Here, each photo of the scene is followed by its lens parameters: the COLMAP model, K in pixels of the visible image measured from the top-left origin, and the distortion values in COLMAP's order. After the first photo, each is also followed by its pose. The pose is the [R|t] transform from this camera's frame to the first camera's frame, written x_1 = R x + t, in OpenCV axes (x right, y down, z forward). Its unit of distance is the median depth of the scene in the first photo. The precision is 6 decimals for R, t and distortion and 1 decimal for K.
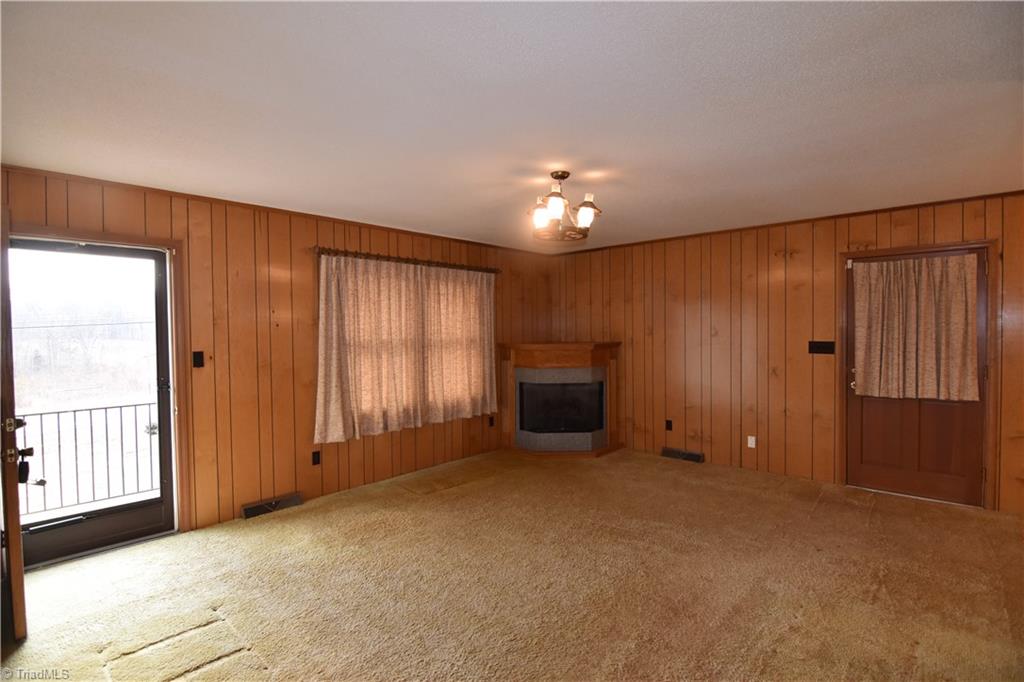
lens RADIAL K [[495.6, 0, 510.2], [0, 495.6, 343.6], [0, 0, 1]] dist [0.001198, -0.000437]
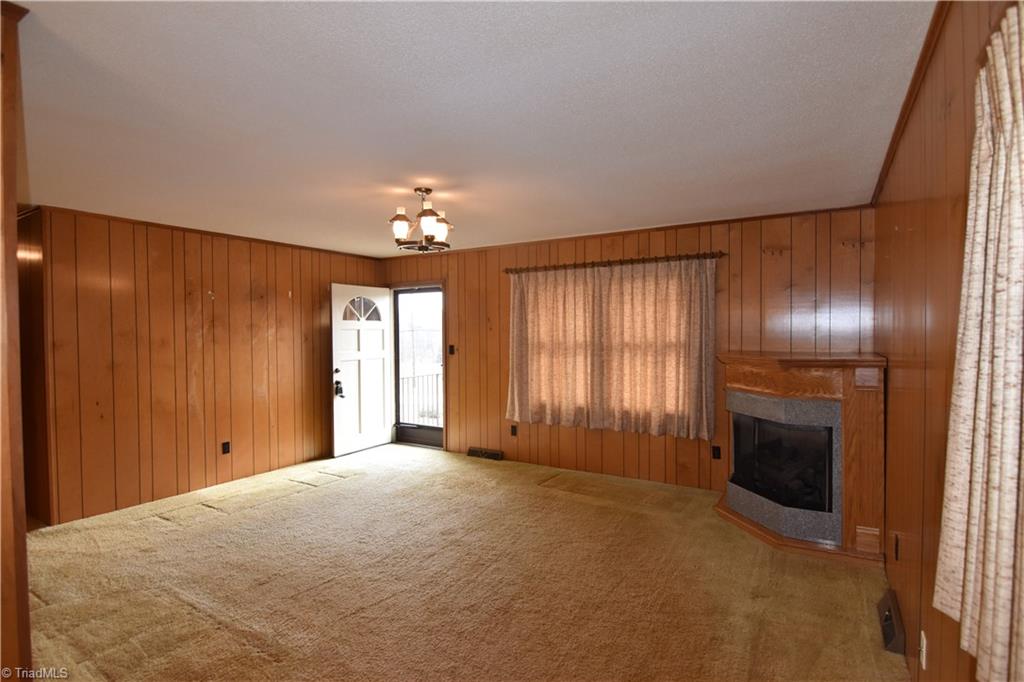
lens RADIAL K [[511.2, 0, 511.4], [0, 511.2, 340.1], [0, 0, 1]] dist [0.004134, 0.000032]
pose [[0.201835, 0.024293, -0.979118, 0.863333], [-0.024017, 0.999514, 0.019848, -0.031247], [0.979125, 0.019510, 0.202320, 0.680276]]
